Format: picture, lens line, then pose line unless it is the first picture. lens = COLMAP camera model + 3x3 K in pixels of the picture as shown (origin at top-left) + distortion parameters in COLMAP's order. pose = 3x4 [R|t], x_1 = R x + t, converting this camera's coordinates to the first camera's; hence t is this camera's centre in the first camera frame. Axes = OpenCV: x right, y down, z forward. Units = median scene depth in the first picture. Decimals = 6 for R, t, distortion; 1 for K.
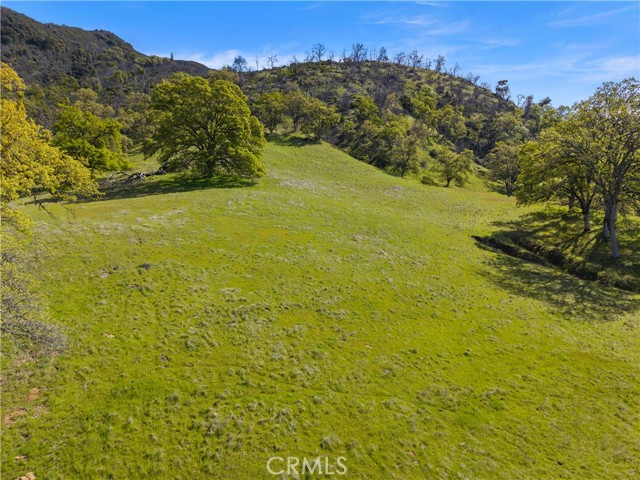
lens RADIAL K [[438.0, 0, 322.6], [0, 438.0, 240.2], [0, 0, 1]] dist [0.002616, -0.006522]
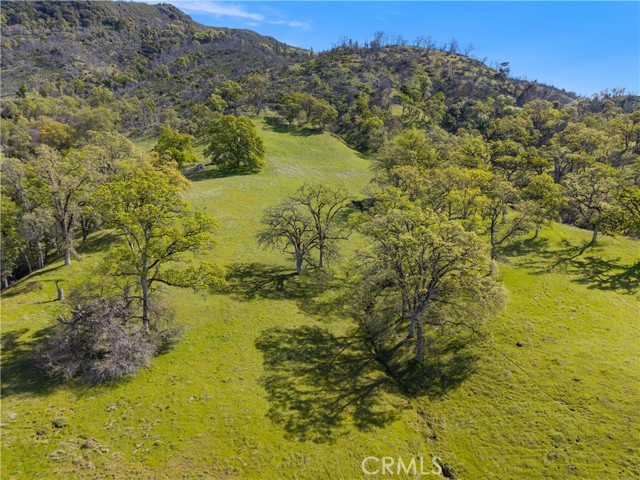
lens RADIAL K [[438.0, 0, 318.2], [0, 438.0, 240.5], [0, 0, 1]] dist [0.002616, -0.006522]
pose [[0.991139, 0.024834, -0.130487, 0.109990], [-0.013048, 0.995818, 0.090418, -0.001569], [0.132187, -0.087914, 0.987318, -0.272426]]
